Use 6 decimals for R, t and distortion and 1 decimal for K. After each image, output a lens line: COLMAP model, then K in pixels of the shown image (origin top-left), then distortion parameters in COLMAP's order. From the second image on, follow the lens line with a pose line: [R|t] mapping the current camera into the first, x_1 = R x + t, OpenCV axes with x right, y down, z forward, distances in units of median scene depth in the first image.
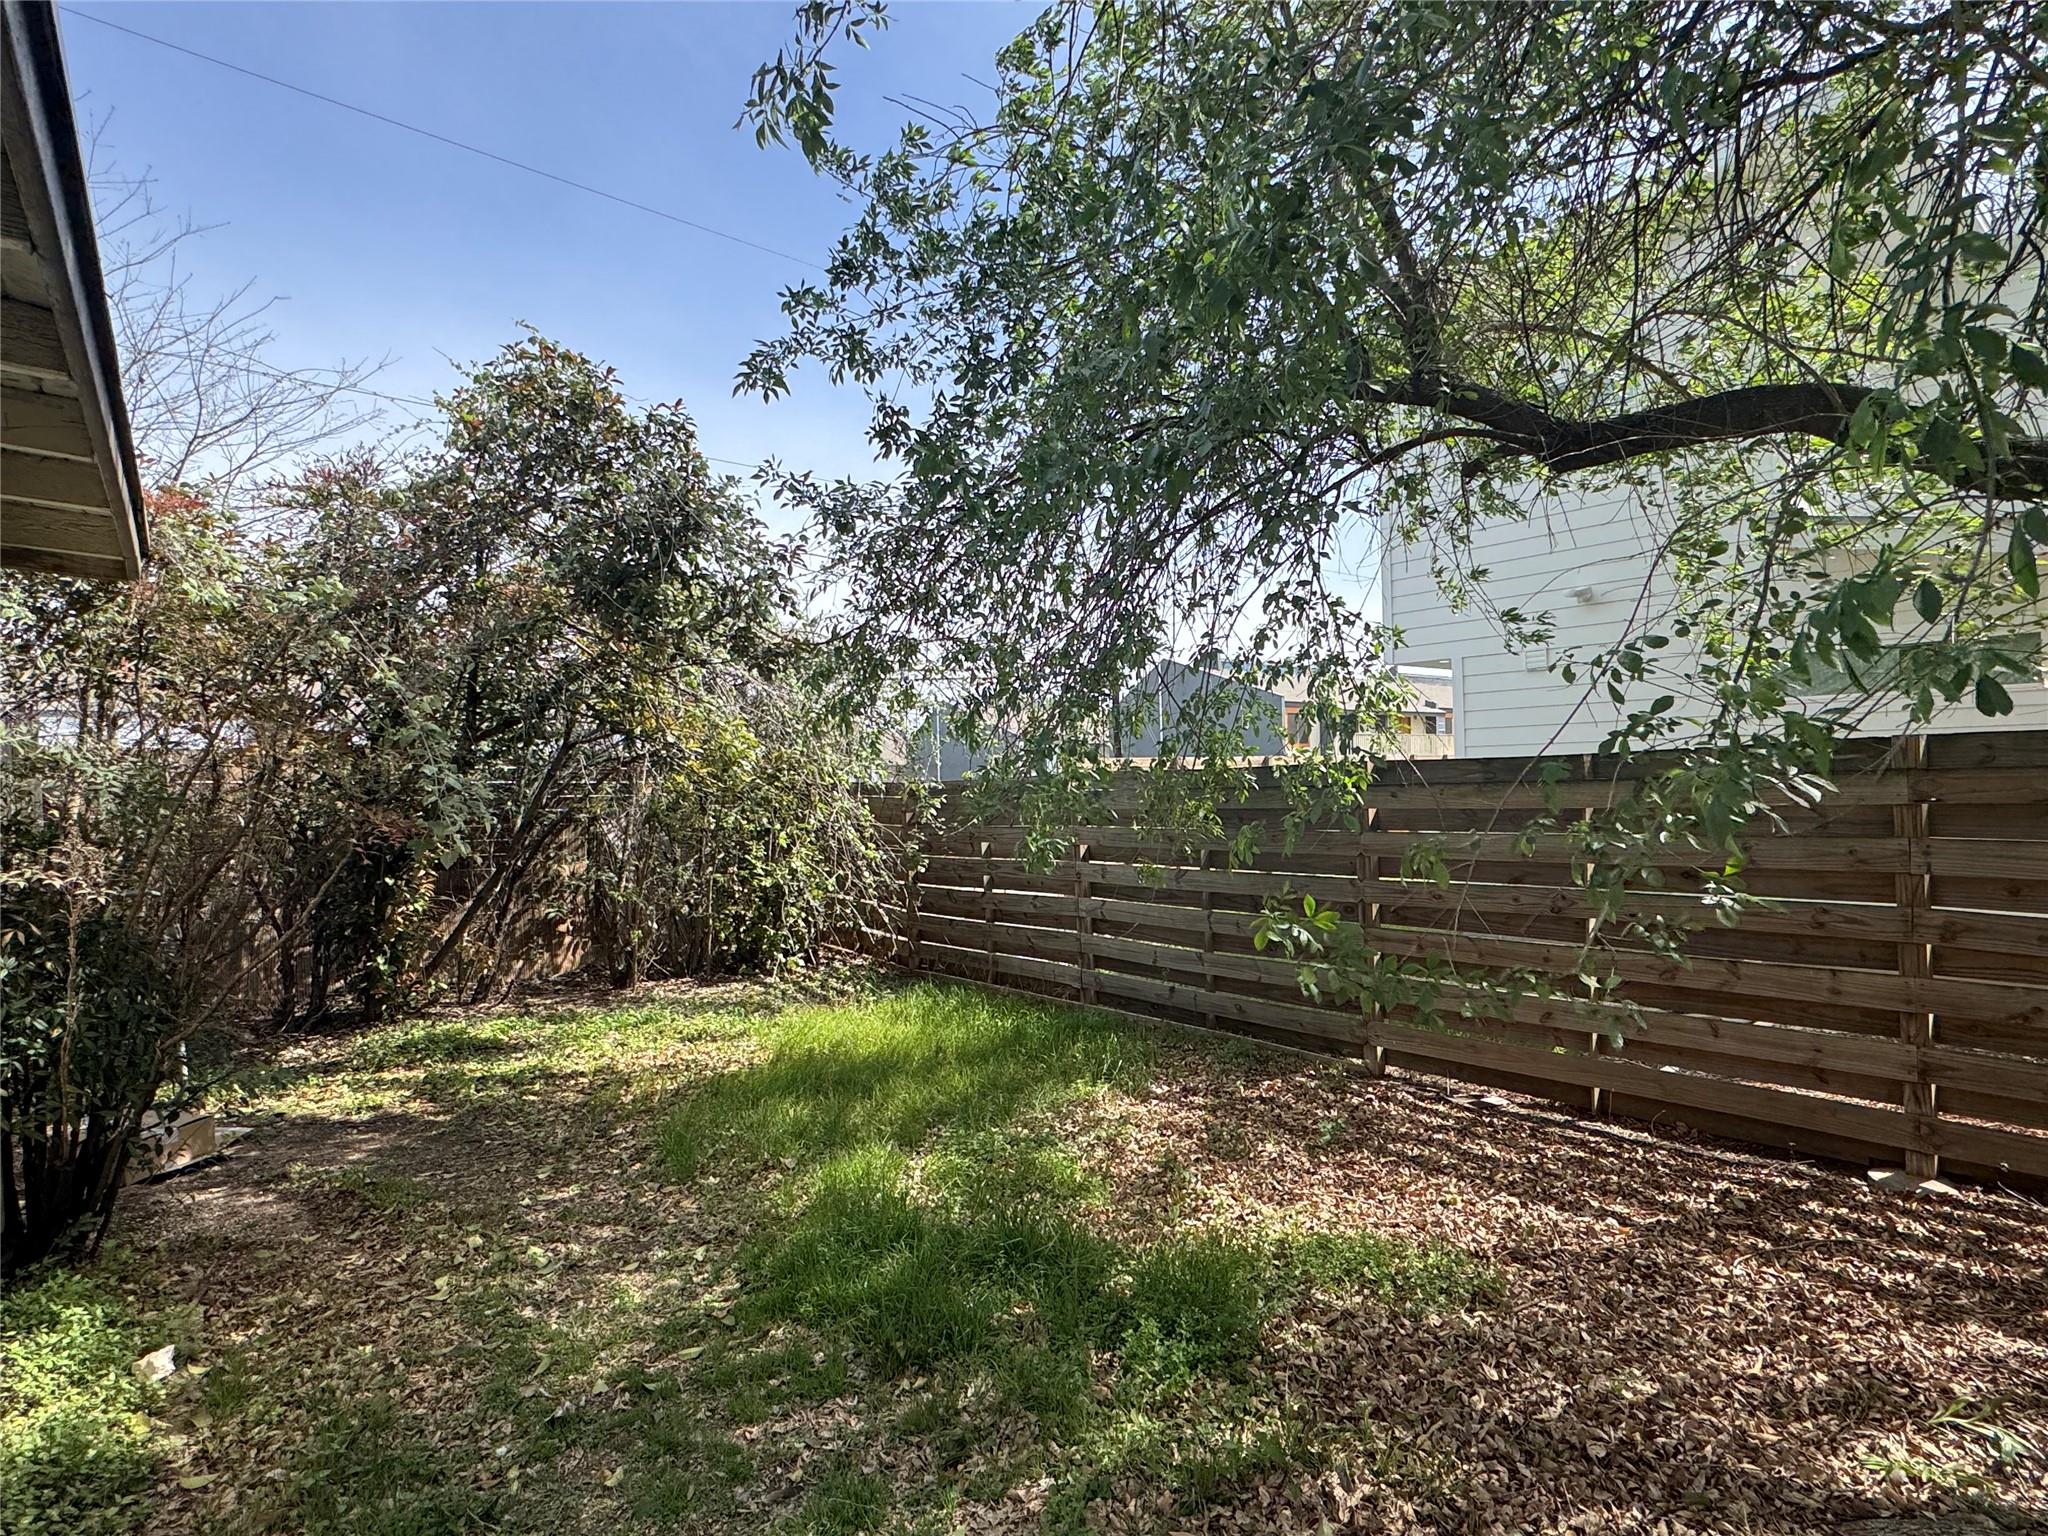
lens RADIAL K [[1060.7, 0, 1024.8], [0, 1060.7, 776.0], [0, 0, 1]] dist [0.000924, 0.000577]
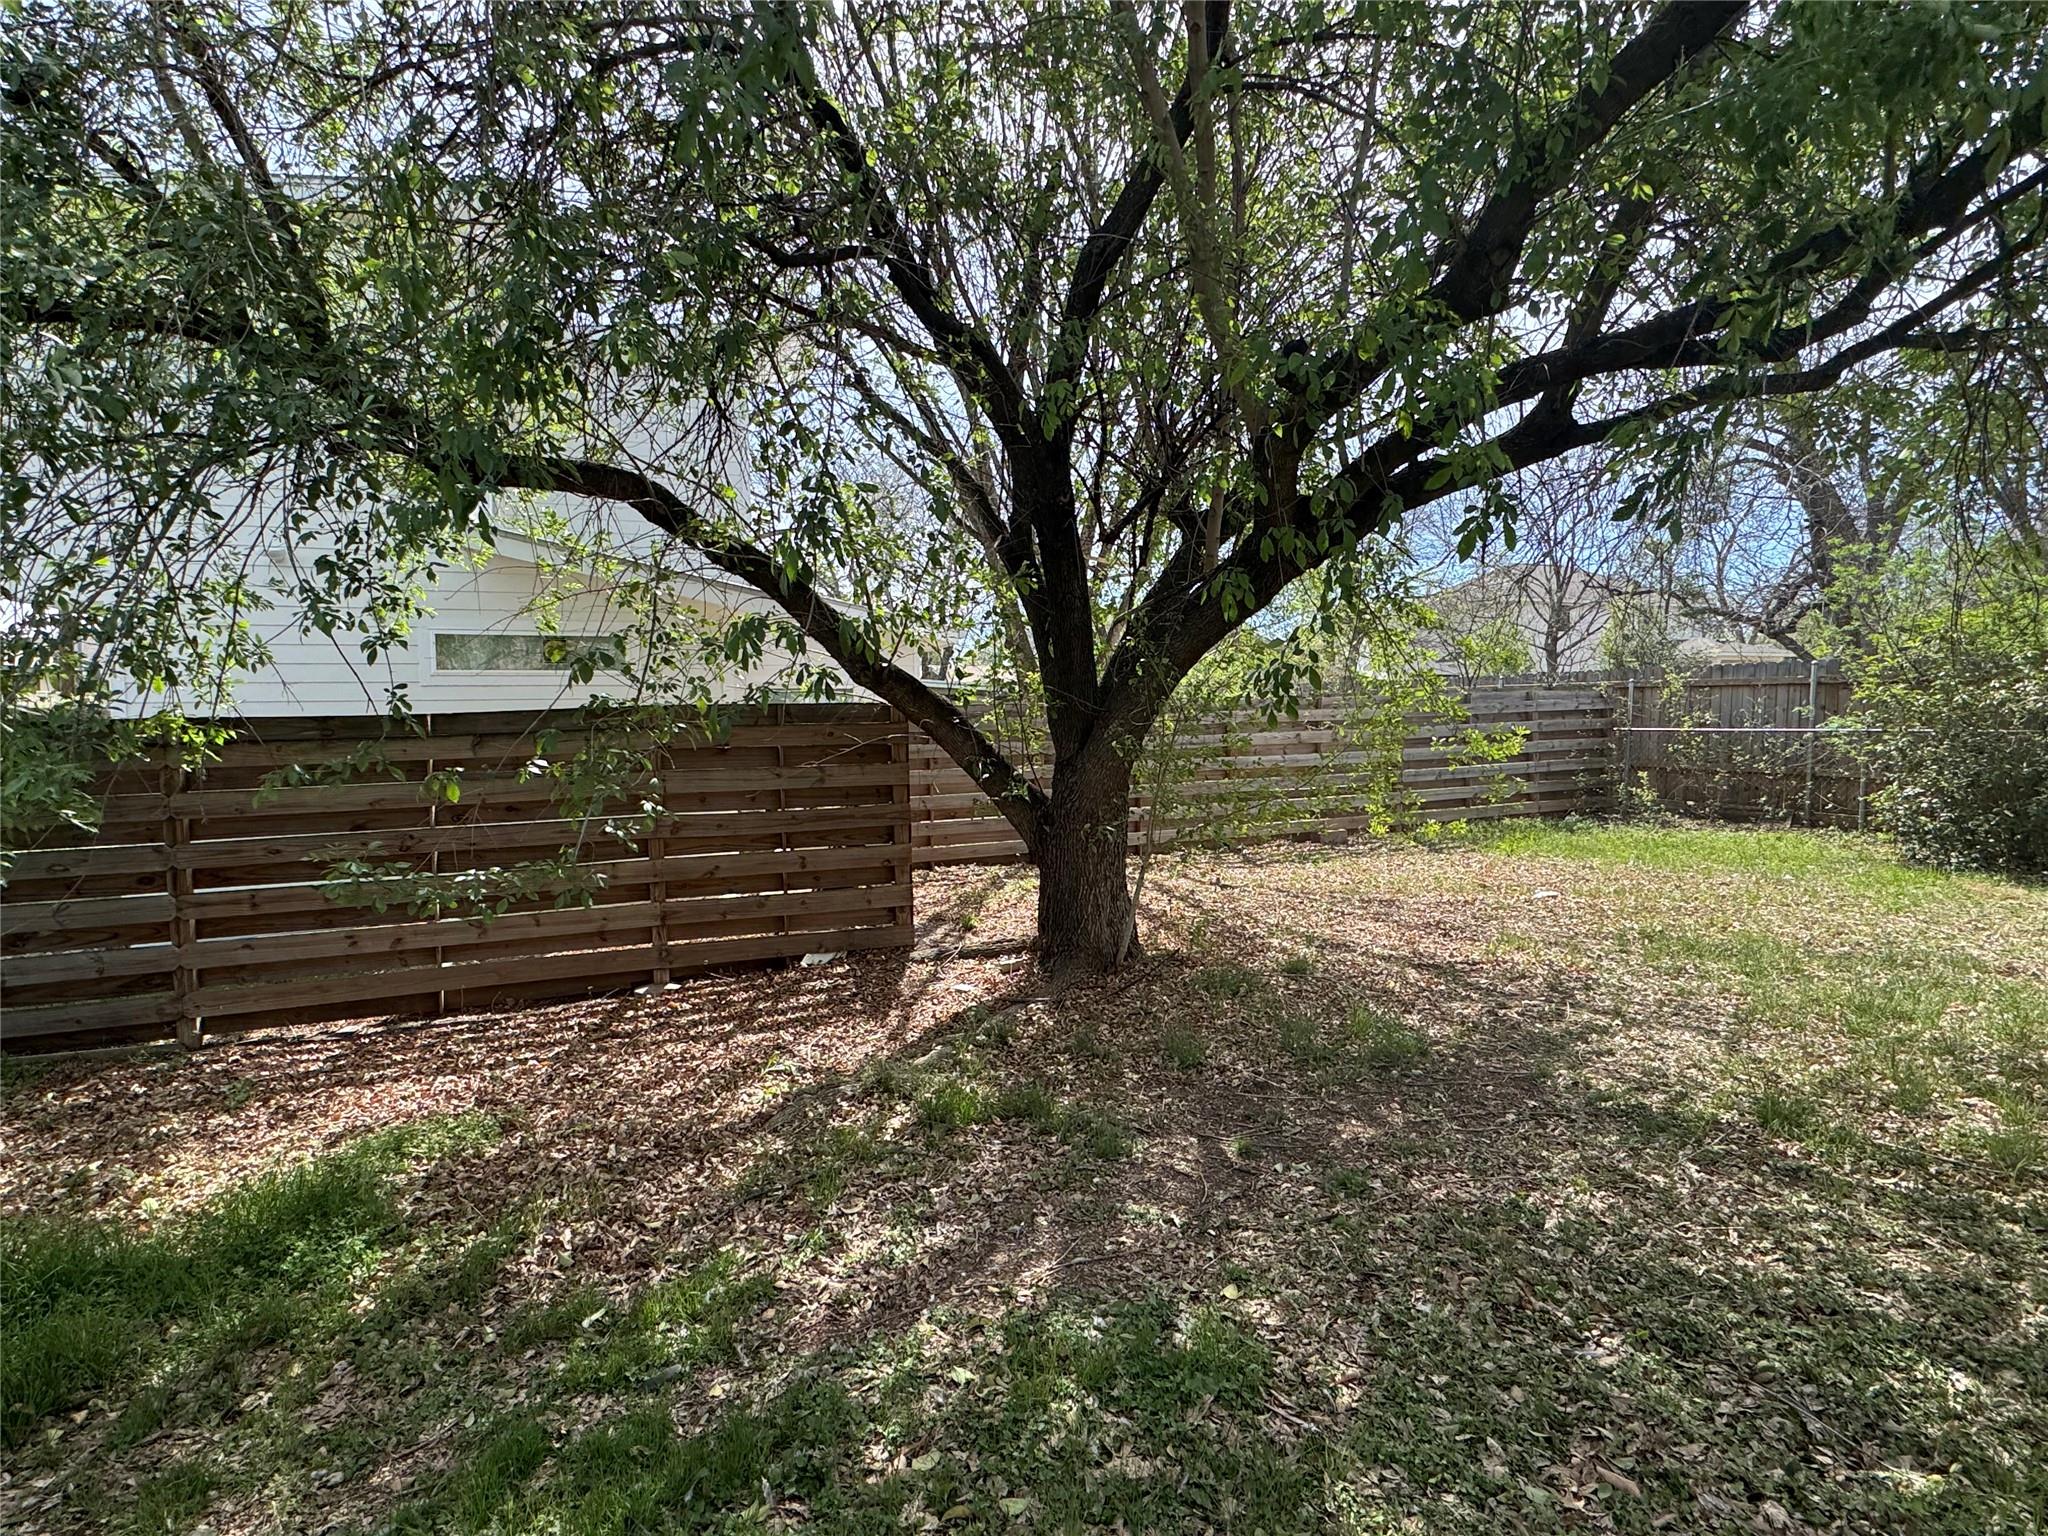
lens RADIAL K [[1060.7, 0, 1026.3], [0, 1060.7, 767.6], [0, 0, 1]] dist [0.000924, 0.000577]
pose [[0.315202, -0.034656, 0.948391, -0.479875], [0.003842, 0.999371, 0.035242, -0.004095], [-0.949017, -0.007464, 0.315137, -0.027739]]
